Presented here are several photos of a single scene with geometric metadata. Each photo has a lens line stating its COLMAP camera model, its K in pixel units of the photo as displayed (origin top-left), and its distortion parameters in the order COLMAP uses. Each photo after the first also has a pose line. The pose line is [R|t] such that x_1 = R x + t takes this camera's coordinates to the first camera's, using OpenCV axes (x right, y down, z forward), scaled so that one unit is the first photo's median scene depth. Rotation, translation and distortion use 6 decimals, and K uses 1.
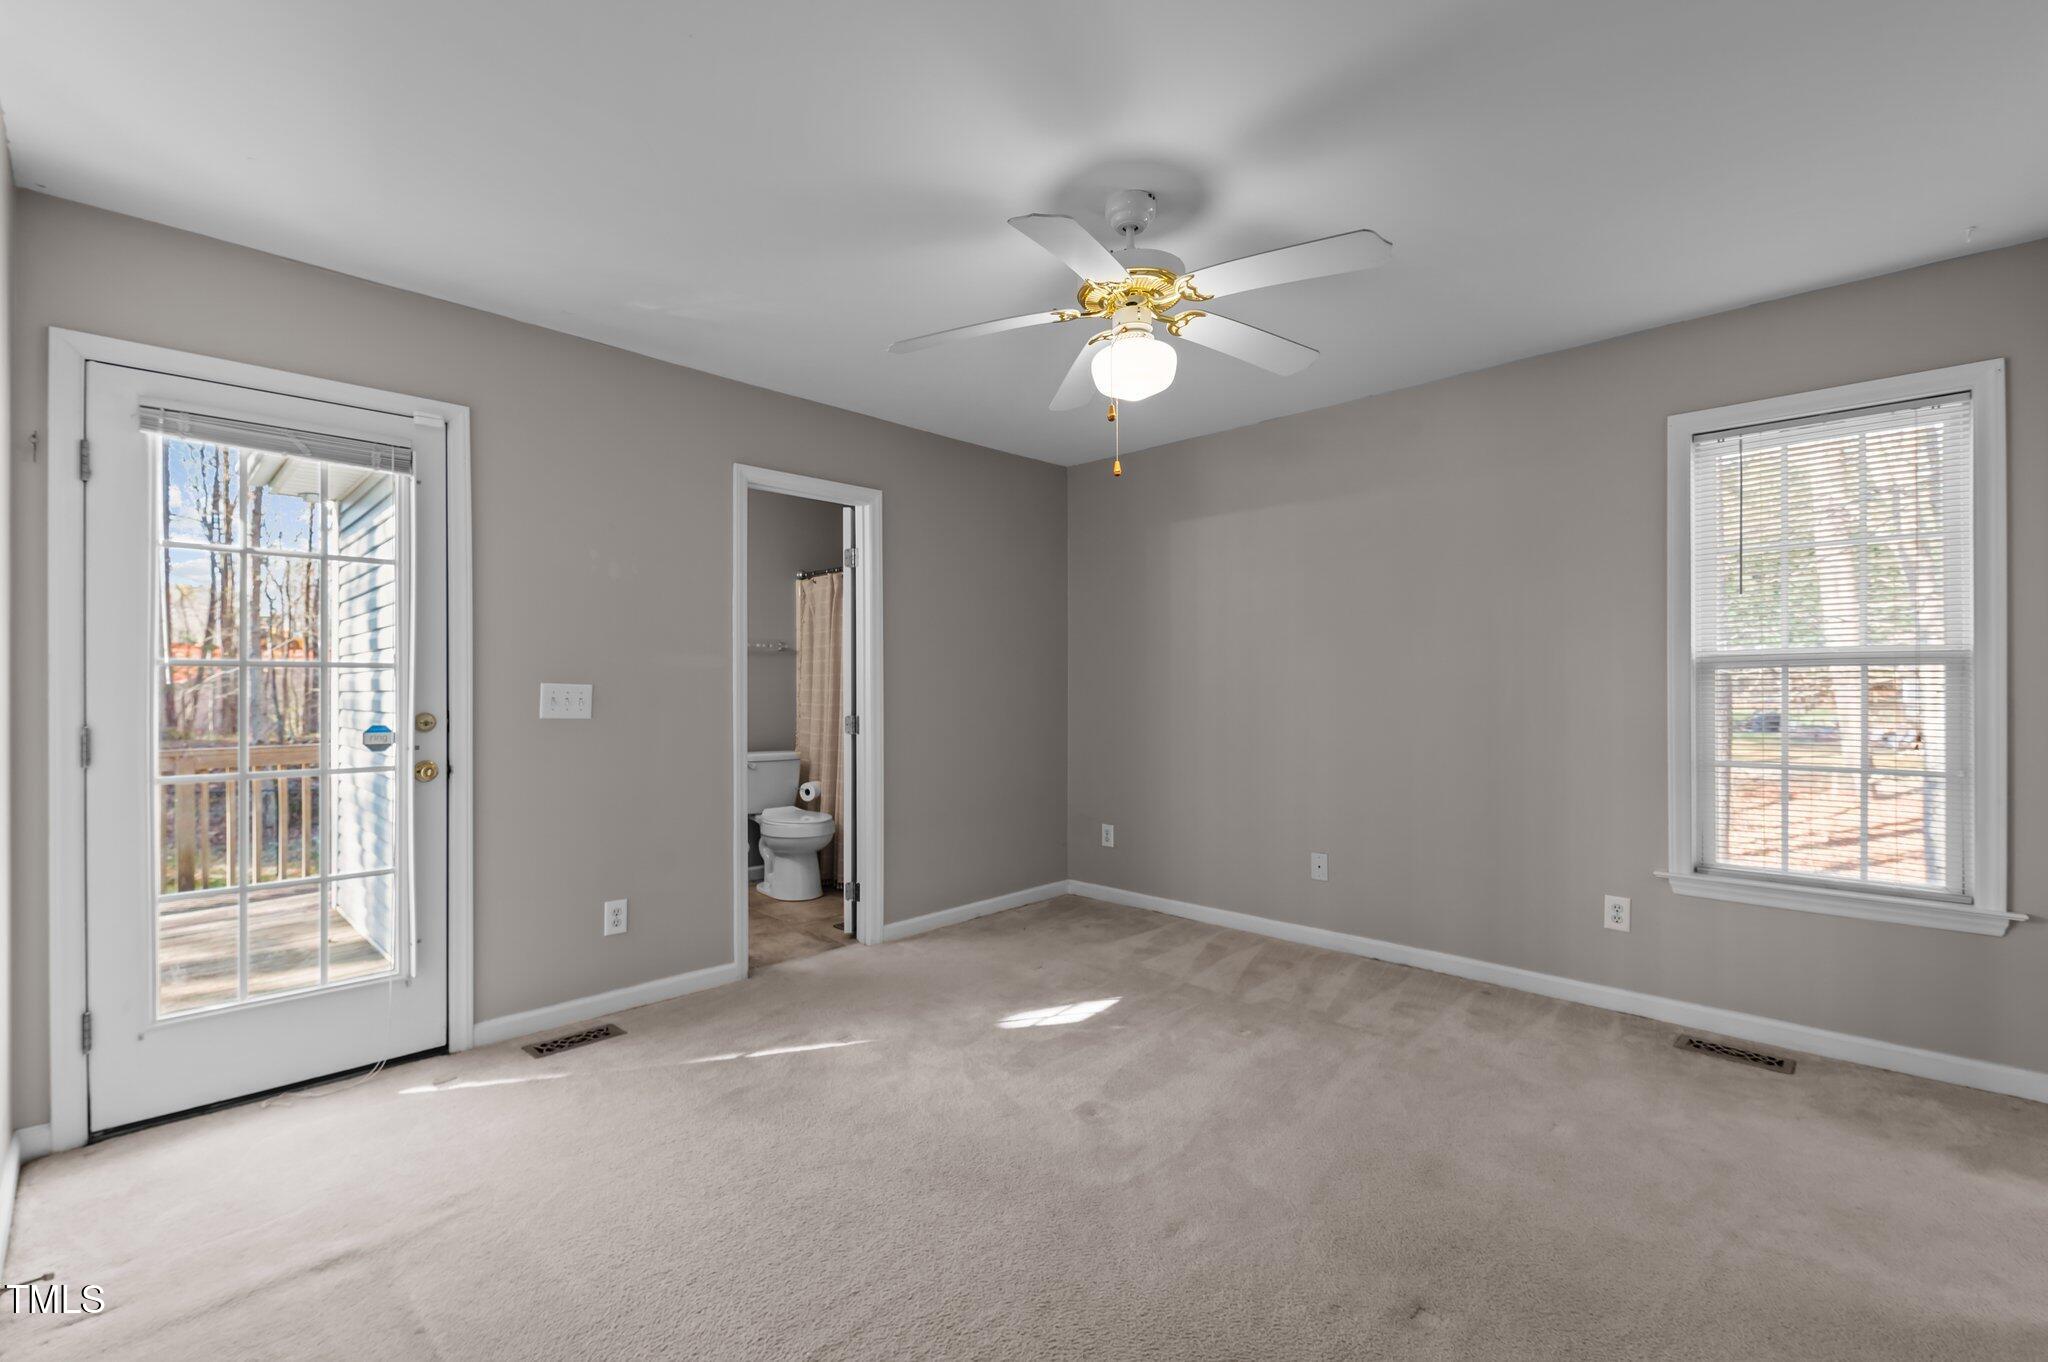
lens RADIAL K [[884.1, 0, 1026.4], [0, 884.1, 682.9], [0, 0, 1]] dist [-0.002380, -0.004418]
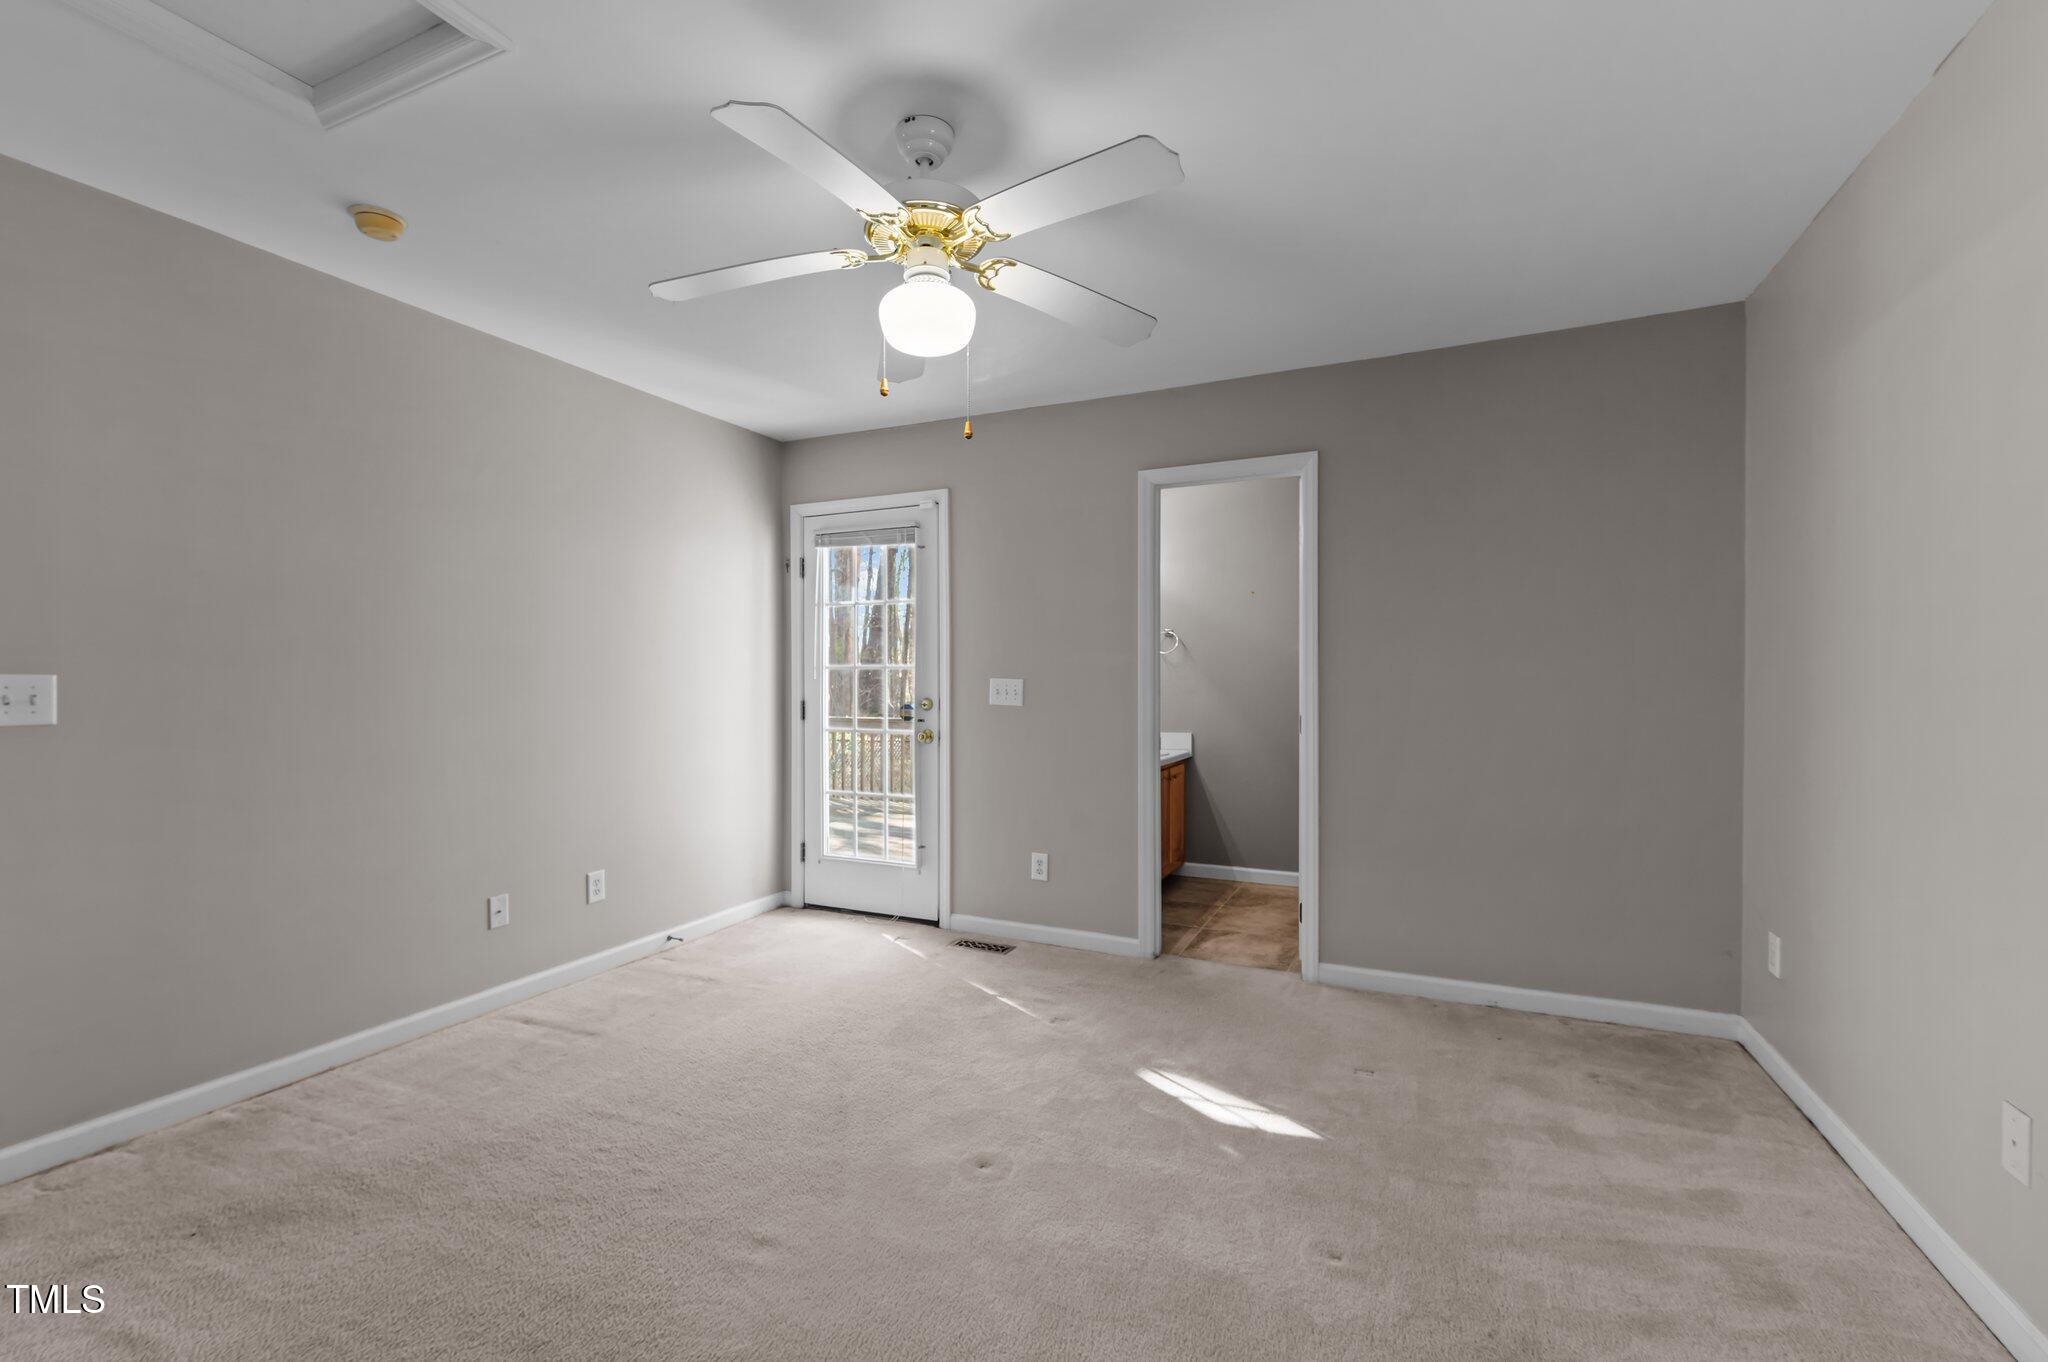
lens RADIAL K [[884.1, 0, 1017.1], [0, 884.1, 687.1], [0, 0, 1]] dist [-0.002380, -0.004418]
pose [[0.314791, 0.008381, -0.949124, 0.724213], [0.000005, 0.999961, 0.008832, 0.001343], [0.949161, -0.002785, 0.314779, 0.595988]]
